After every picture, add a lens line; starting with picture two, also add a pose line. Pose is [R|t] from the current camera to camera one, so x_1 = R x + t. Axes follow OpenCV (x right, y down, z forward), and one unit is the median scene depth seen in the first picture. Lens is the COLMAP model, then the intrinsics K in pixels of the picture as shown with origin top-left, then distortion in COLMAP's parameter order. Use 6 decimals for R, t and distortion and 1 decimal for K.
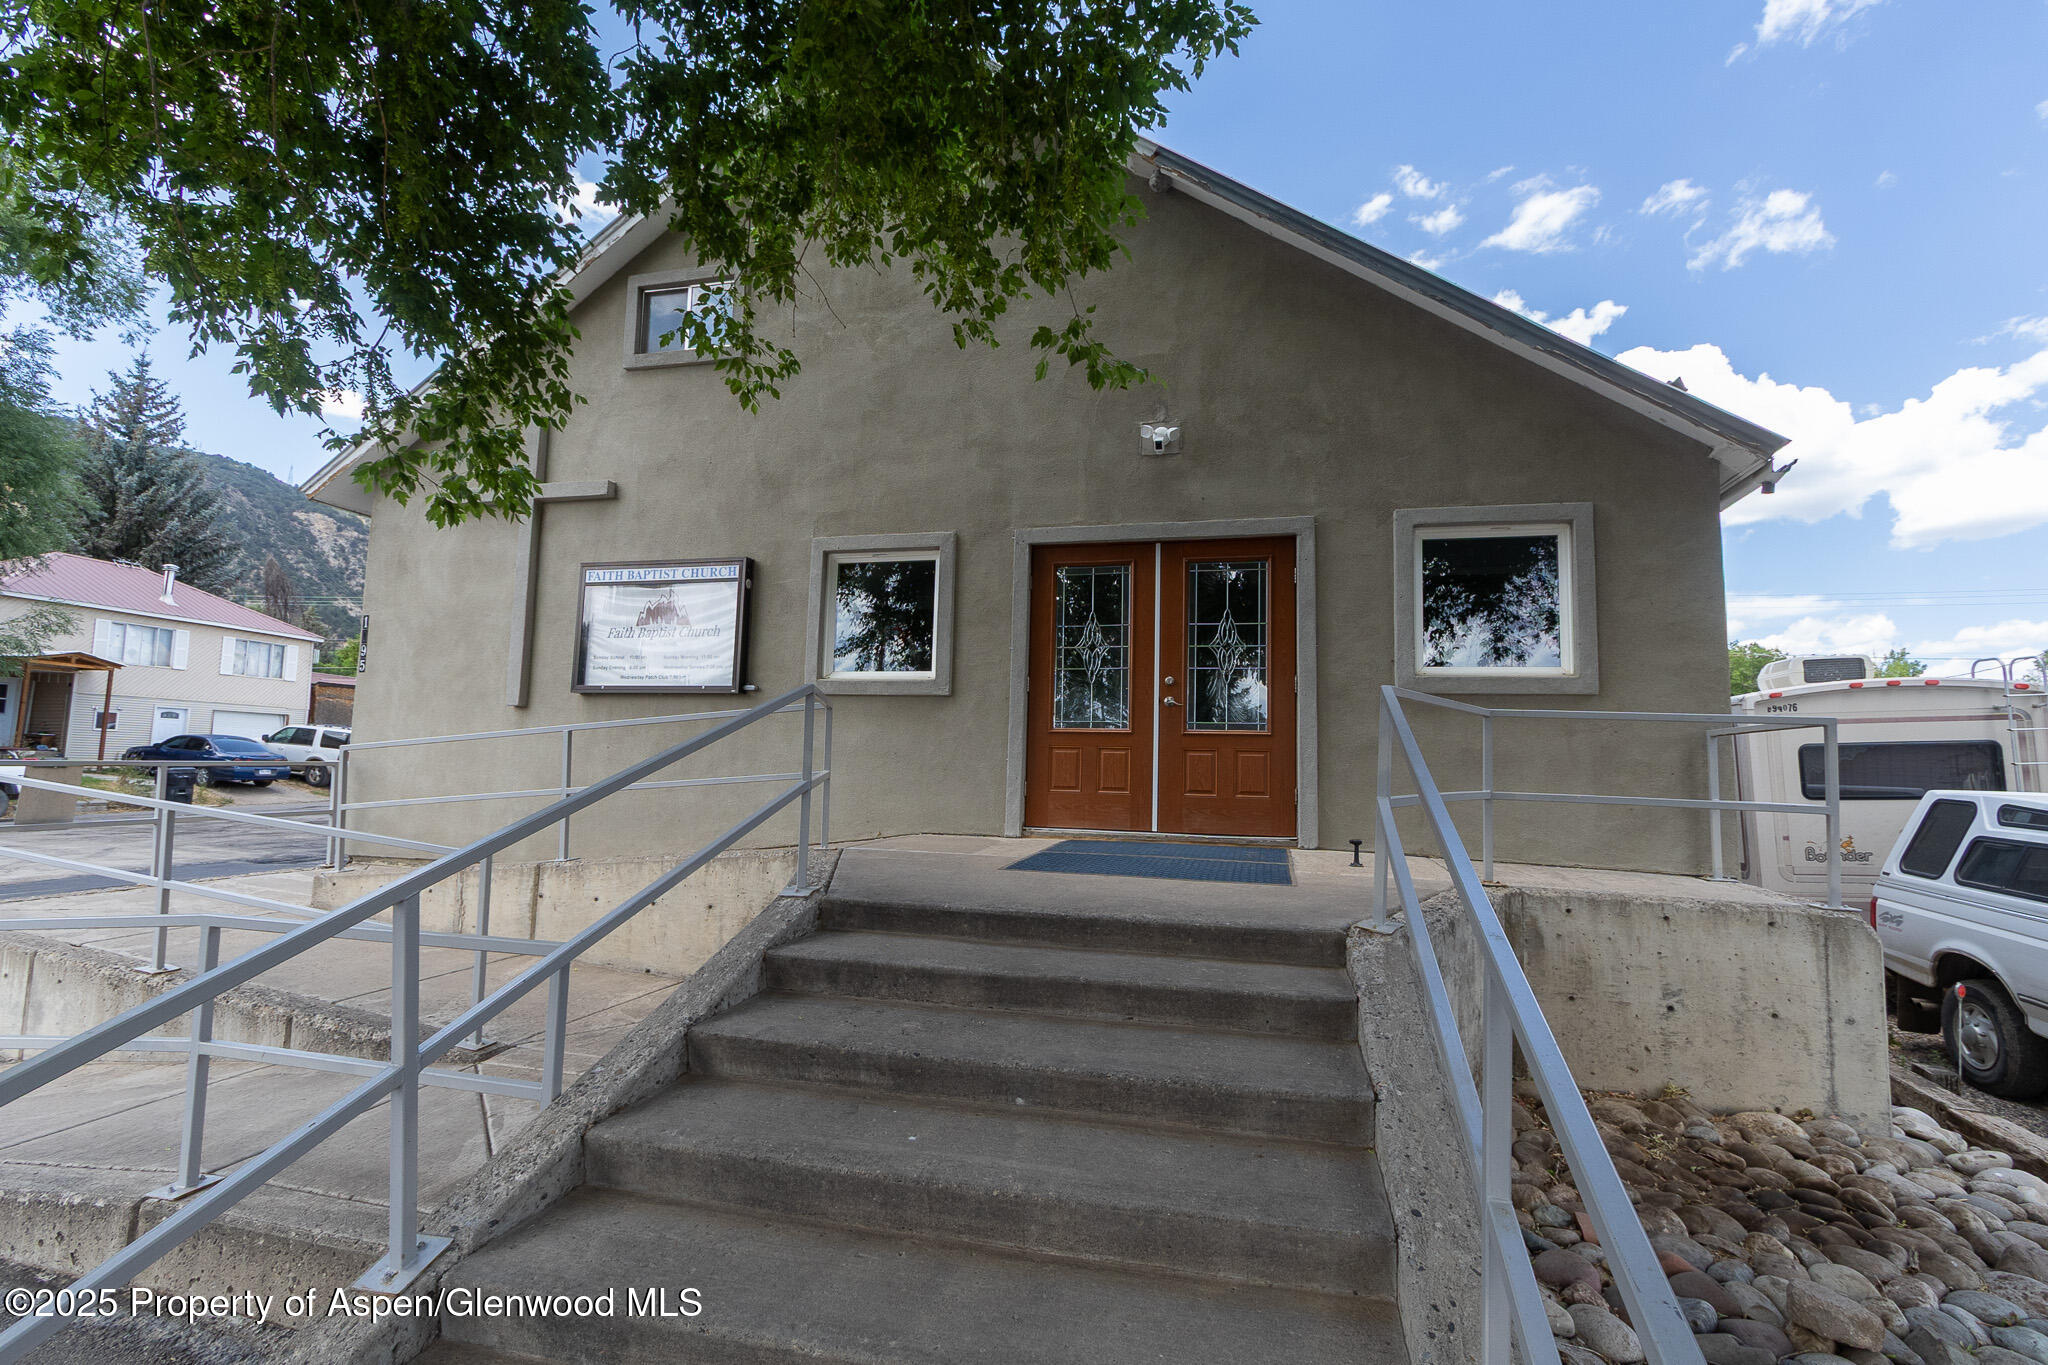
lens RADIAL K [[928.5, 0, 1032.5], [0, 928.5, 677.5], [0, 0, 1]] dist [0.001696, 0.000169]
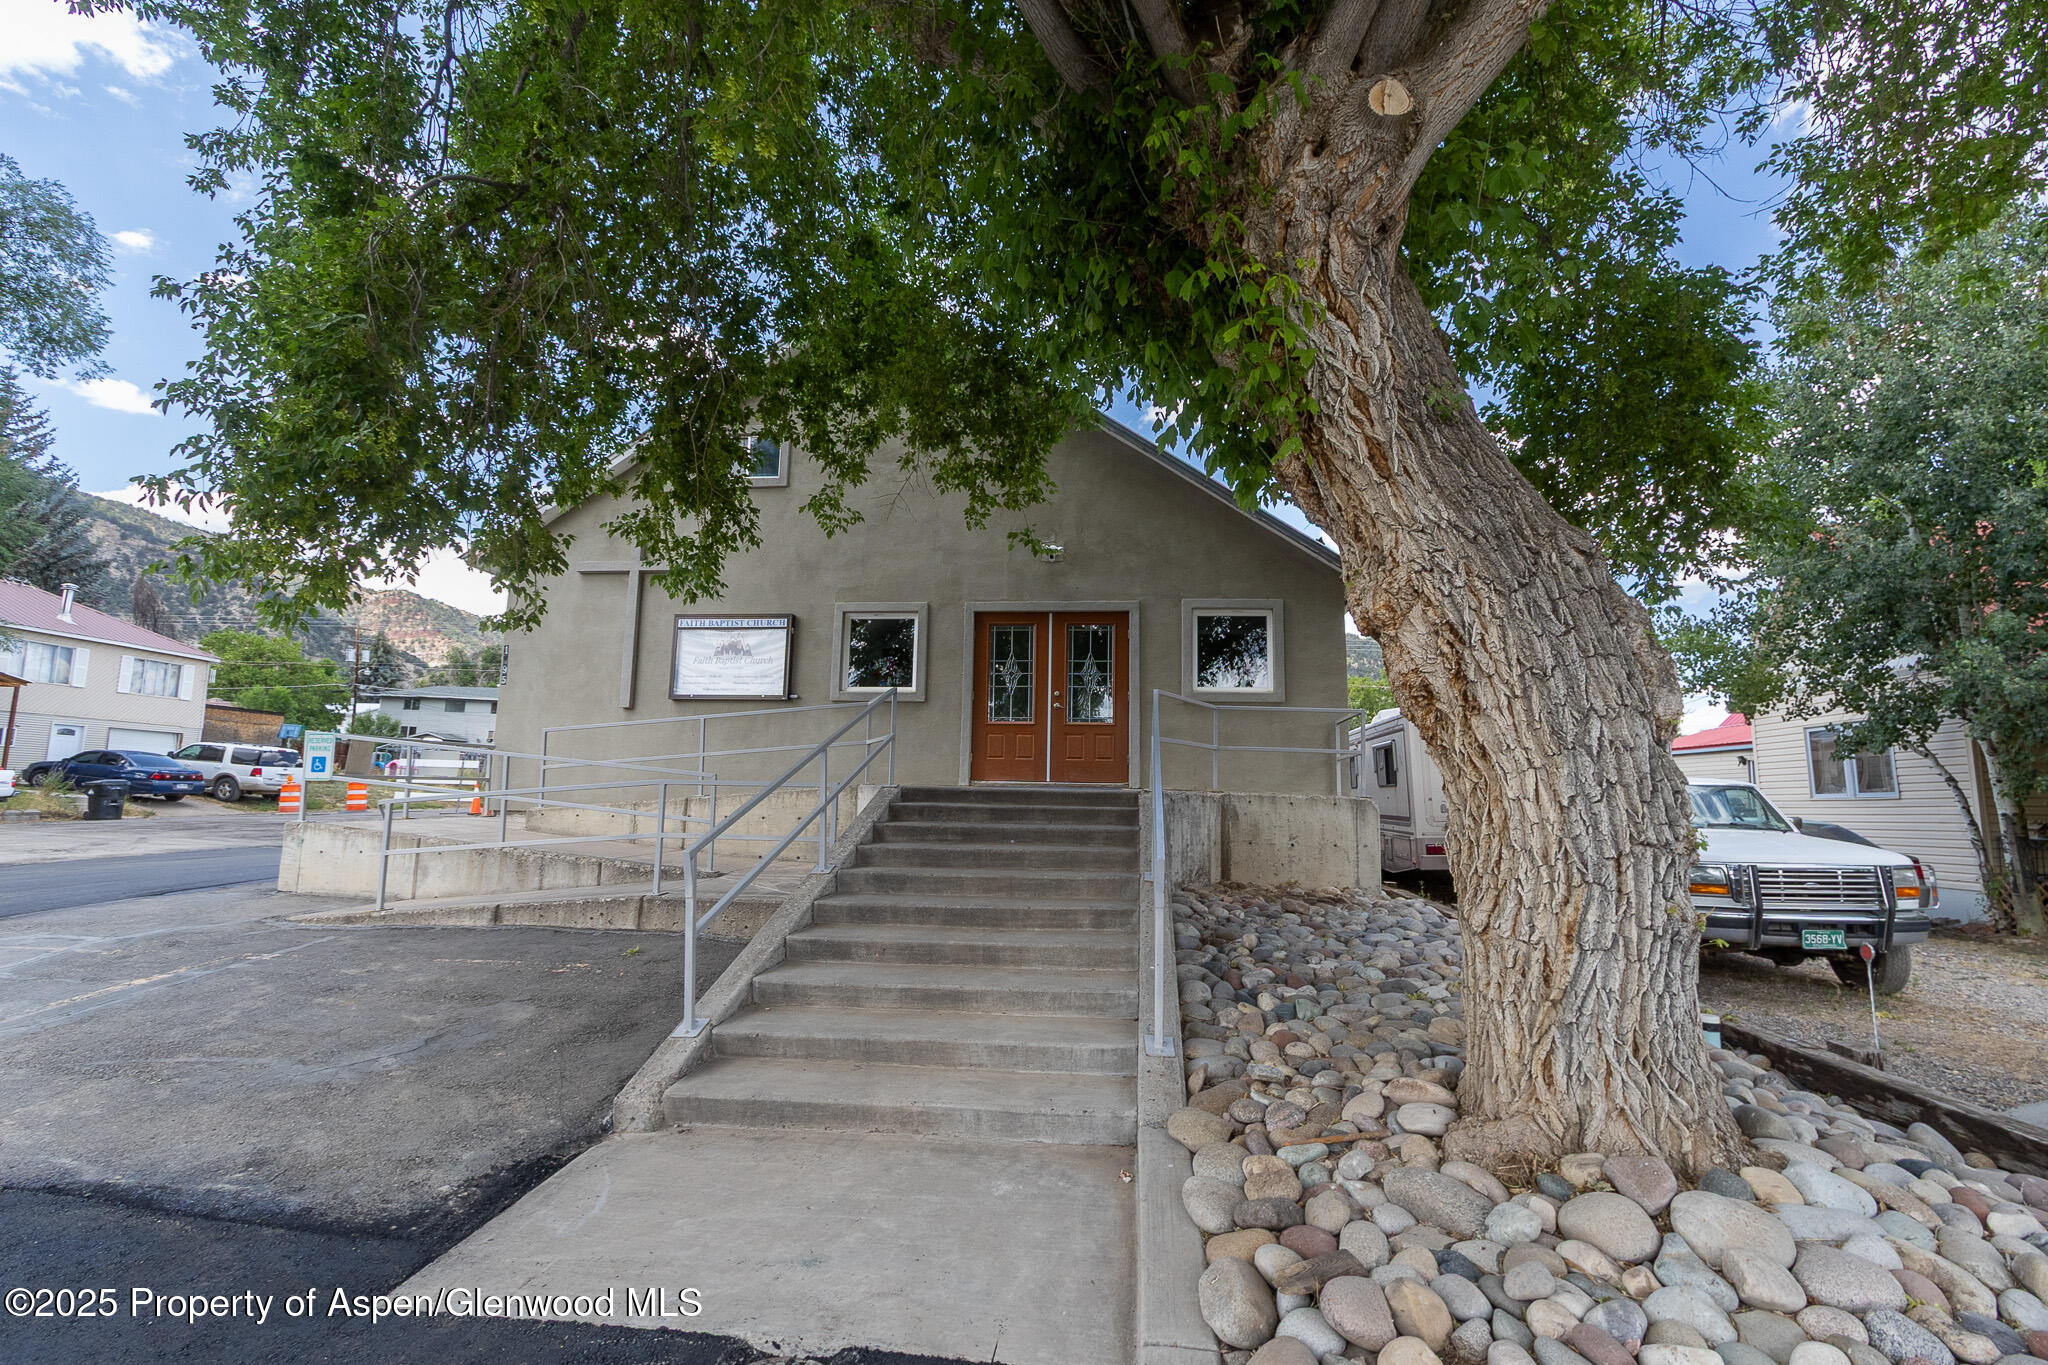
lens RADIAL K [[928.5, 0, 1022.2], [0, 928.5, 684.9], [0, 0, 1]] dist [0.001696, 0.000169]
pose [[0.991006, 0.012482, 0.133236, -0.128621], [-0.008973, 0.999598, -0.026903, 0.030074], [-0.133519, 0.025465, 0.990719, -0.613113]]
